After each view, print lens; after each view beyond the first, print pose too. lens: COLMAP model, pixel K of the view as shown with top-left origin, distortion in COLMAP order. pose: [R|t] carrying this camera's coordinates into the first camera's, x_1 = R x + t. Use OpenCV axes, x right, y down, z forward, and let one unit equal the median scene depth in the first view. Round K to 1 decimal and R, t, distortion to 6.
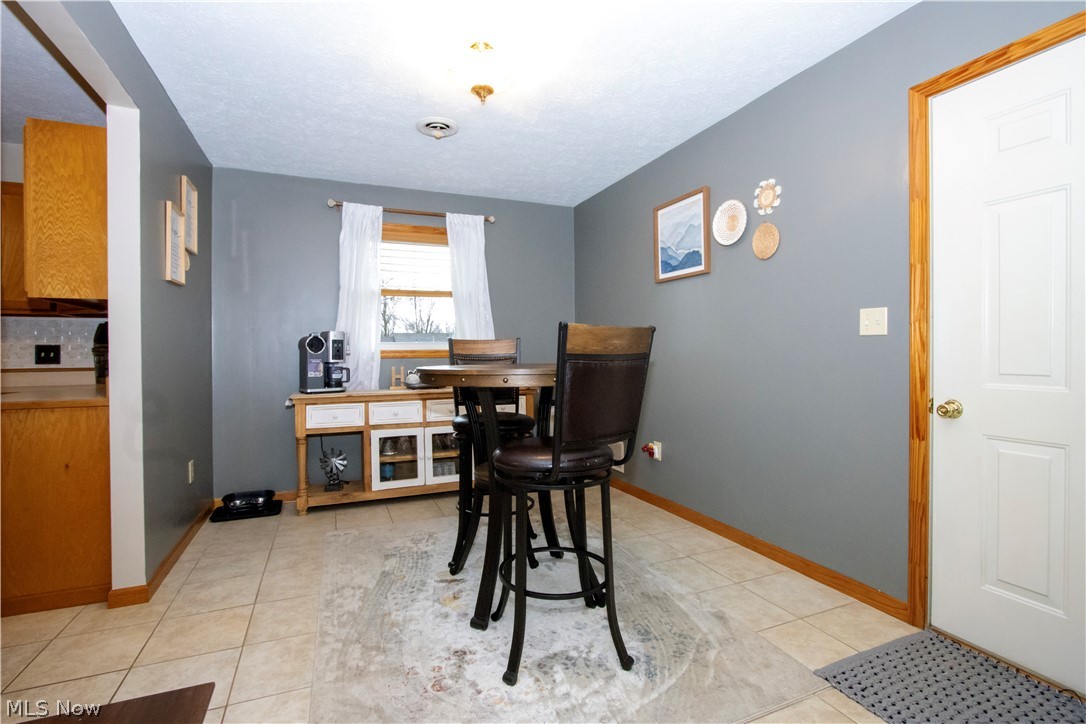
lens RADIAL K [[508.8, 0, 543.4], [0, 508.8, 356.3], [0, 0, 1]] dist [-0.017312, 0.001323]
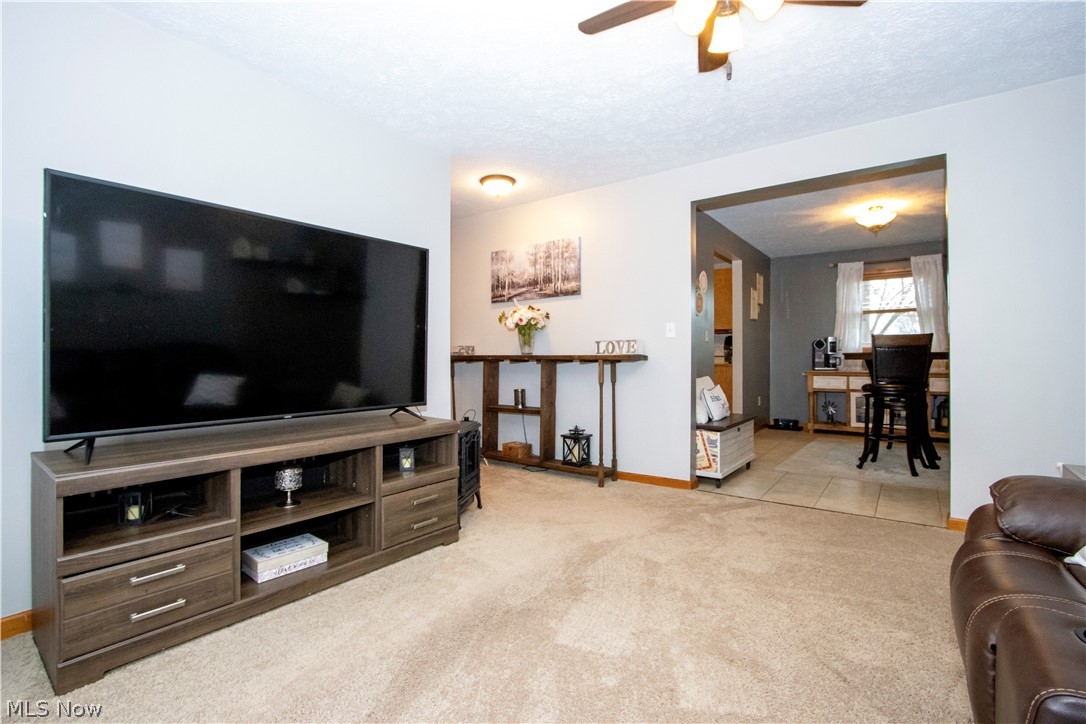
lens RADIAL K [[508.8, 0, 541.7], [0, 508.8, 357.9], [0, 0, 1]] dist [-0.017312, 0.001323]
pose [[0.510842, 0.005759, -0.859655, 0.629141], [-0.009667, 0.999953, 0.000955, 0.034940], [0.859620, 0.007823, 0.510874, -0.833647]]
